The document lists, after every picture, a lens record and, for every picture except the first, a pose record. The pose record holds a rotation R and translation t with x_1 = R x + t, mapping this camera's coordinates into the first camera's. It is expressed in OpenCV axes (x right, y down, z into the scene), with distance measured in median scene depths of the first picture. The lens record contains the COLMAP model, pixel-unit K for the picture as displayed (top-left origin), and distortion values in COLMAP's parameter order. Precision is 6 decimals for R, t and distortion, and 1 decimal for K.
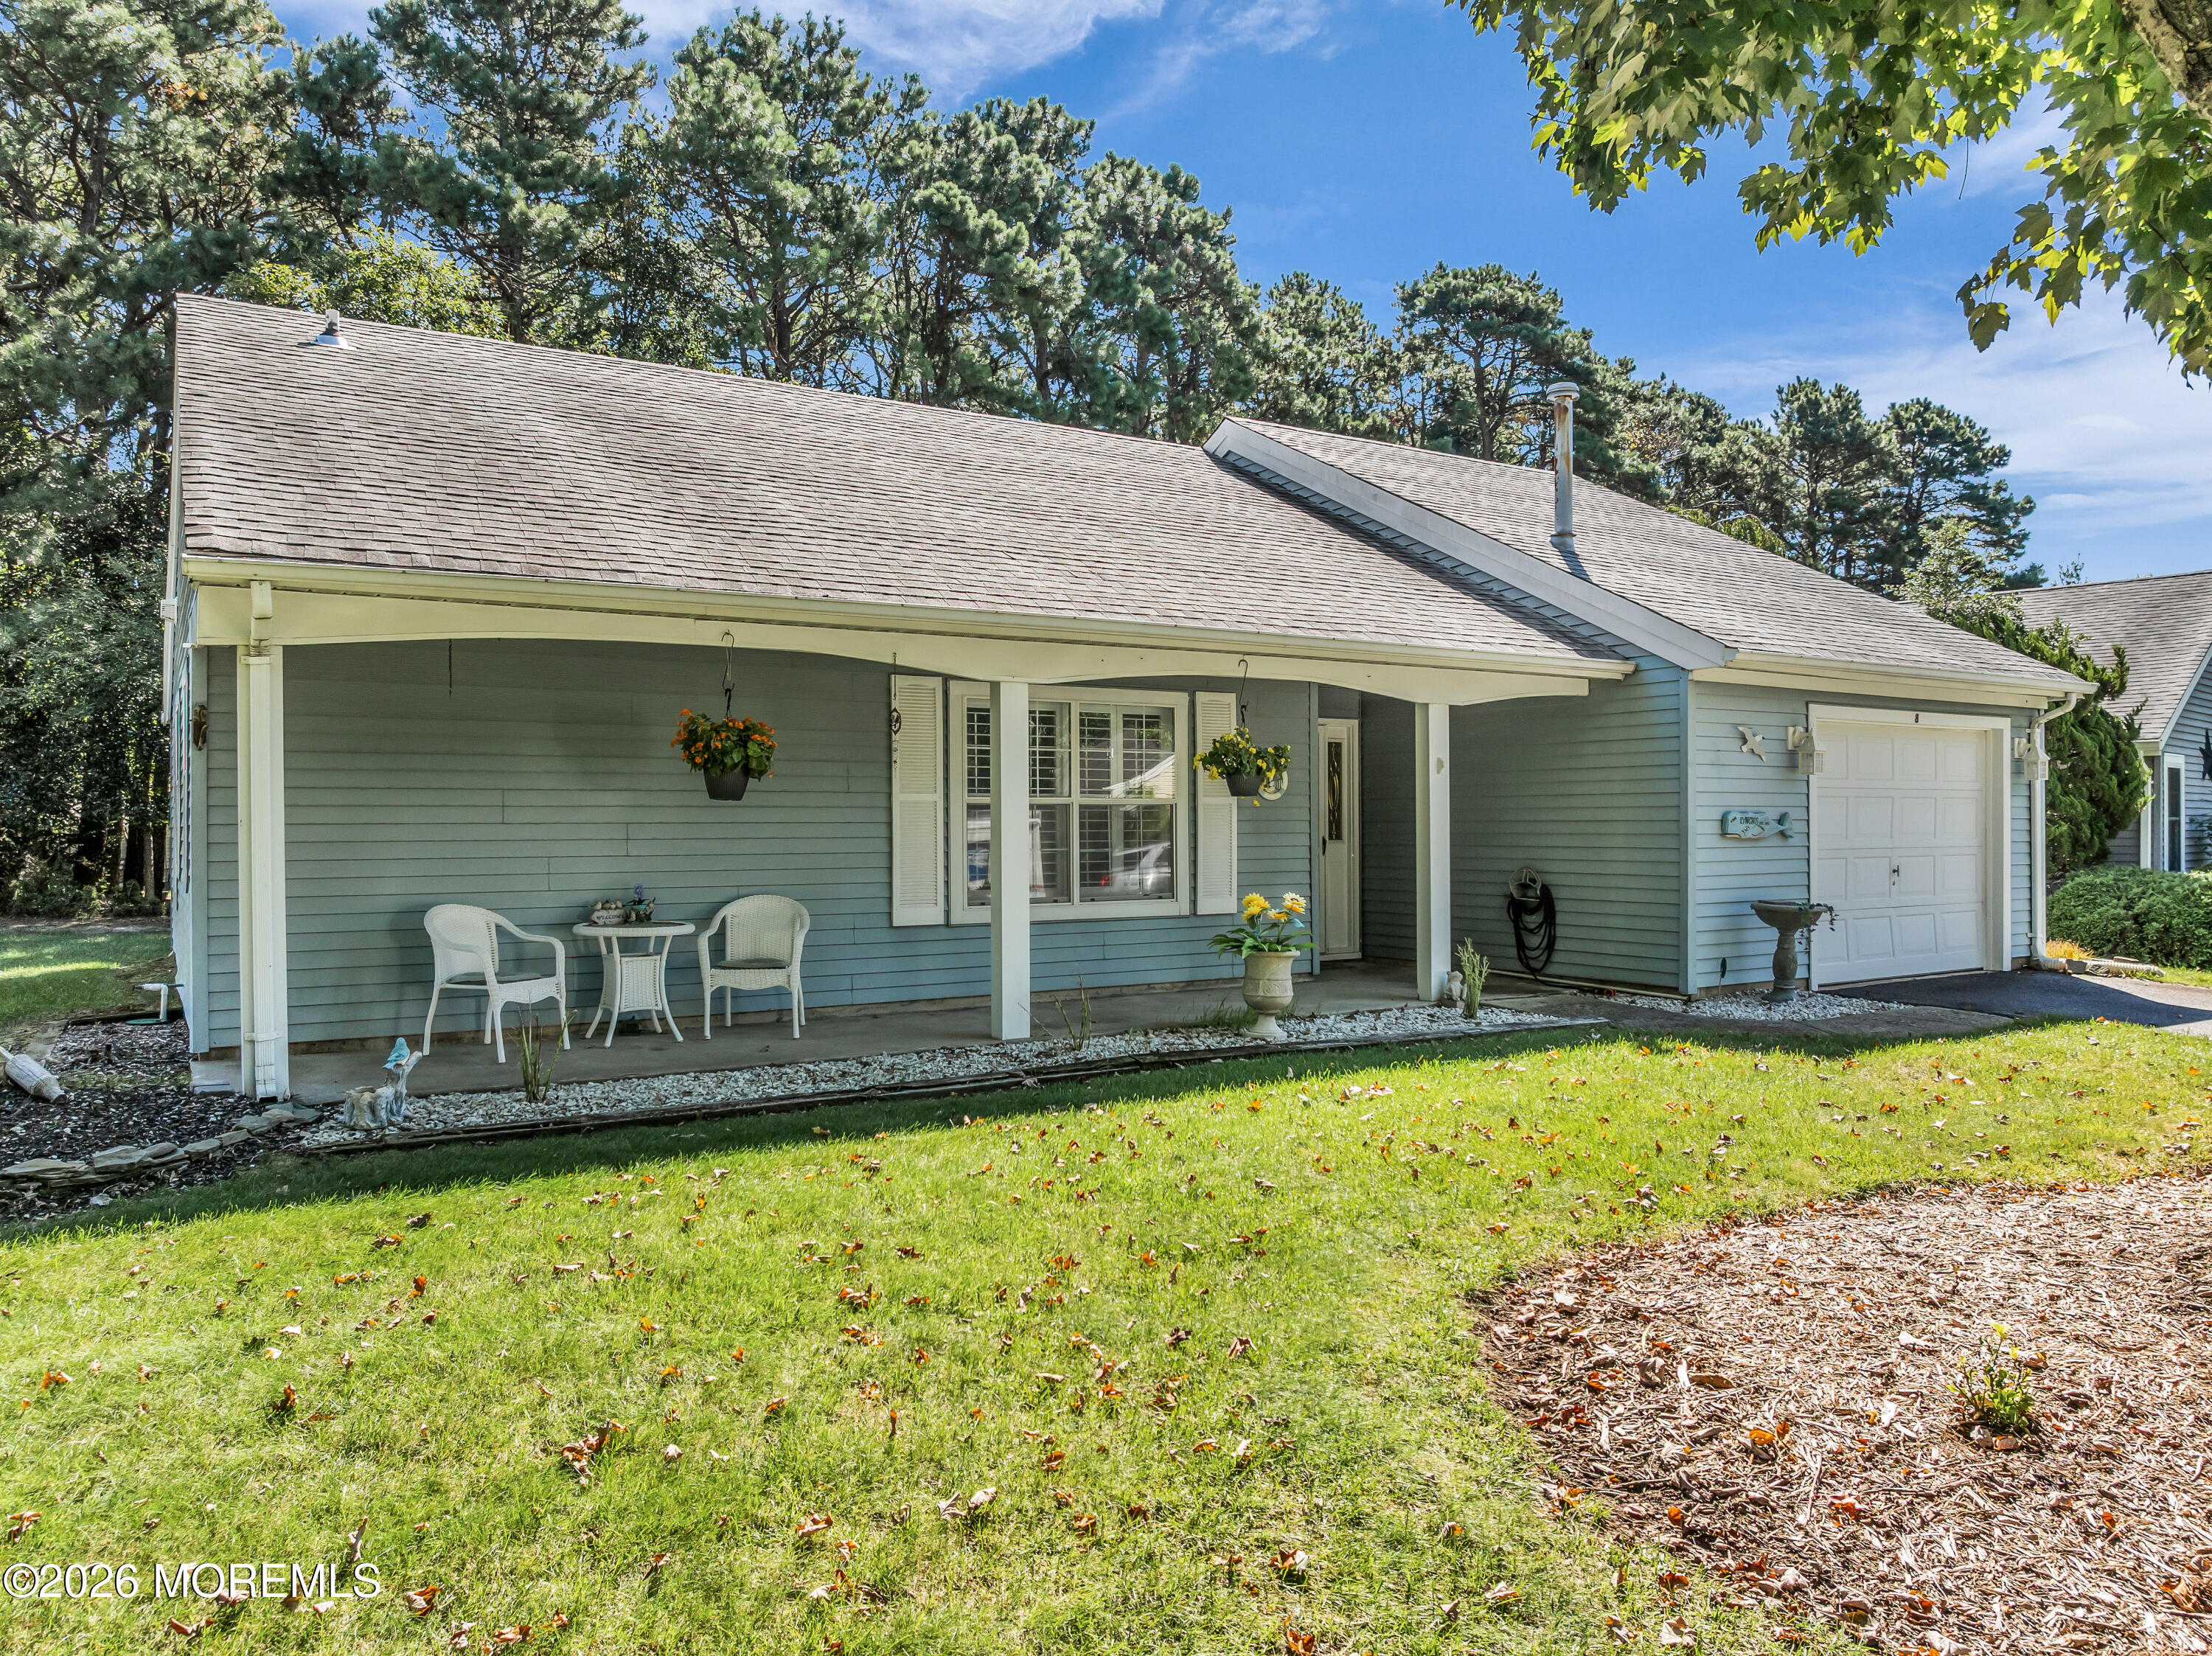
lens RADIAL K [[1563.4, 0, 1128.9], [0, 1563.4, 848.8], [0, 0, 1]] dist [-0.020515, -0.006652]
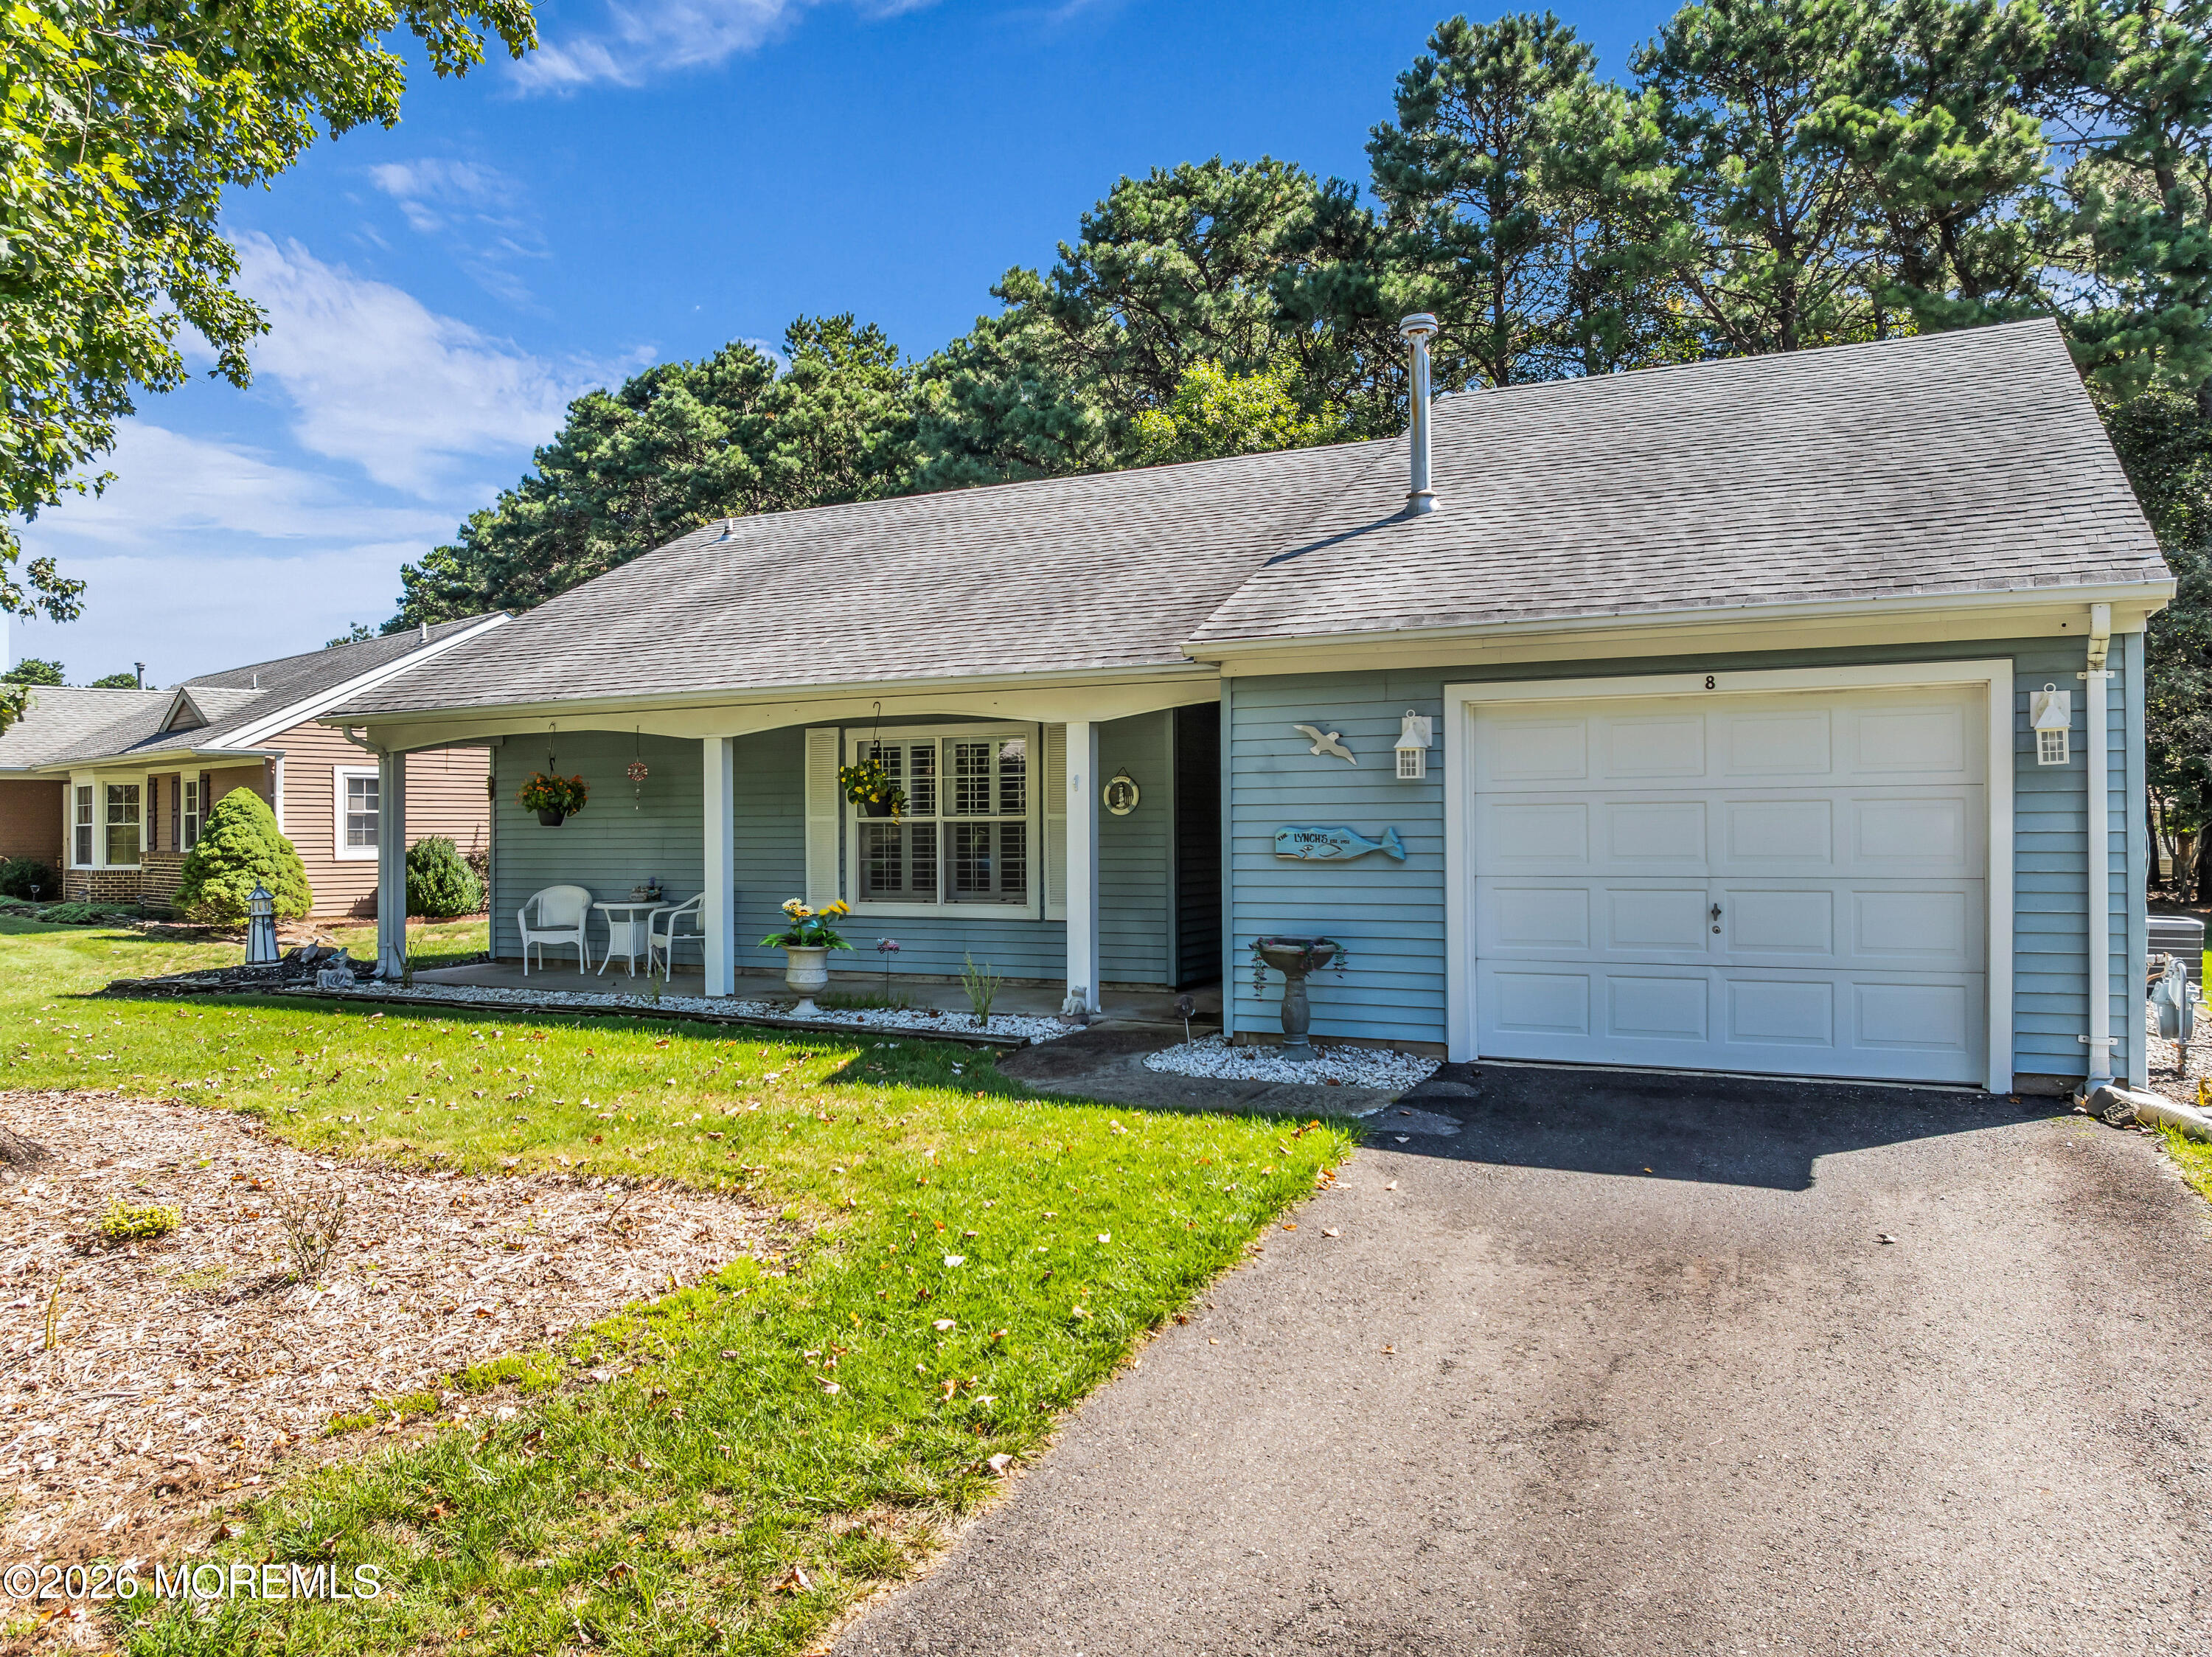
lens RADIAL K [[1563.5, 0, 1111.0], [0, 1563.5, 814.0], [0, 0, 1]] dist [-0.020515, -0.006652]
pose [[0.520695, -0.007482, -0.853710, 1.061150], [-0.006165, 0.999903, -0.012524, -0.020483], [0.853720, 0.011784, 0.520599, 0.487723]]
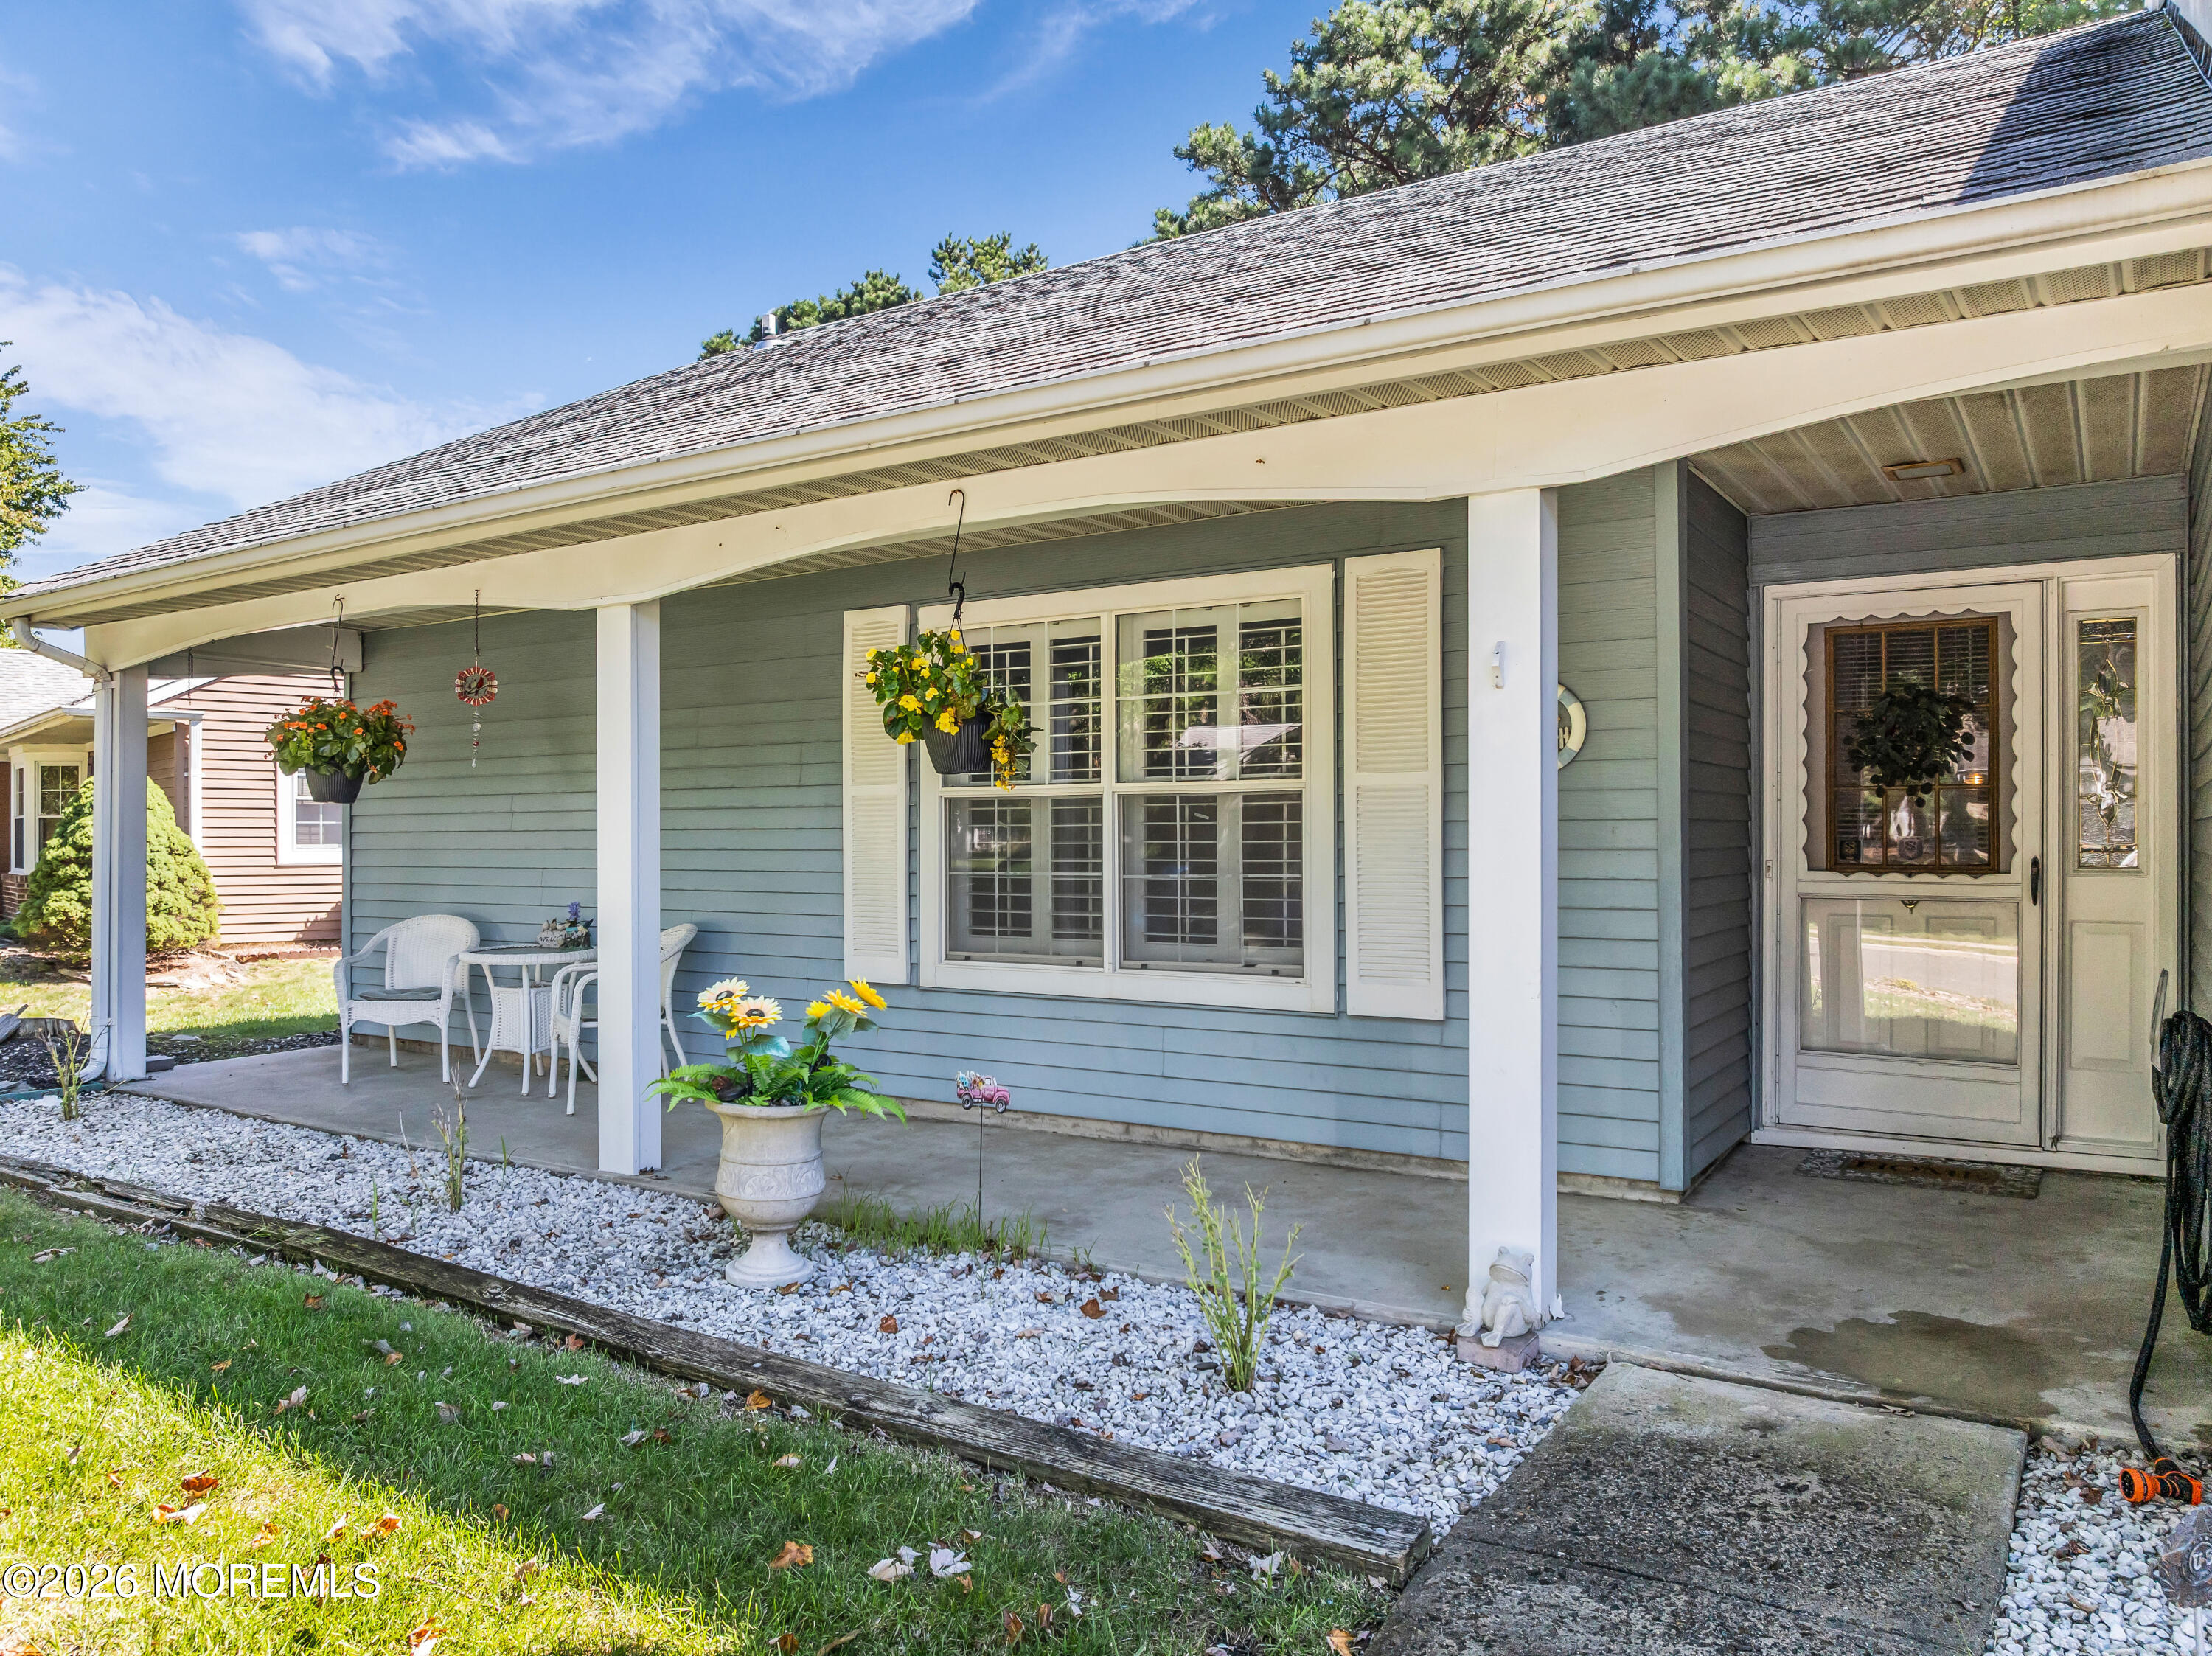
lens RADIAL K [[1563.4, 0, 1089.8], [0, 1563.4, 838.6], [0, 0, 1]] dist [-0.020515, -0.006652]
pose [[0.413841, 0.004487, -0.910338, 0.476894], [-0.011157, 0.999938, -0.000144, -0.012793], [0.910281, 0.010217, 0.413866, 0.761032]]
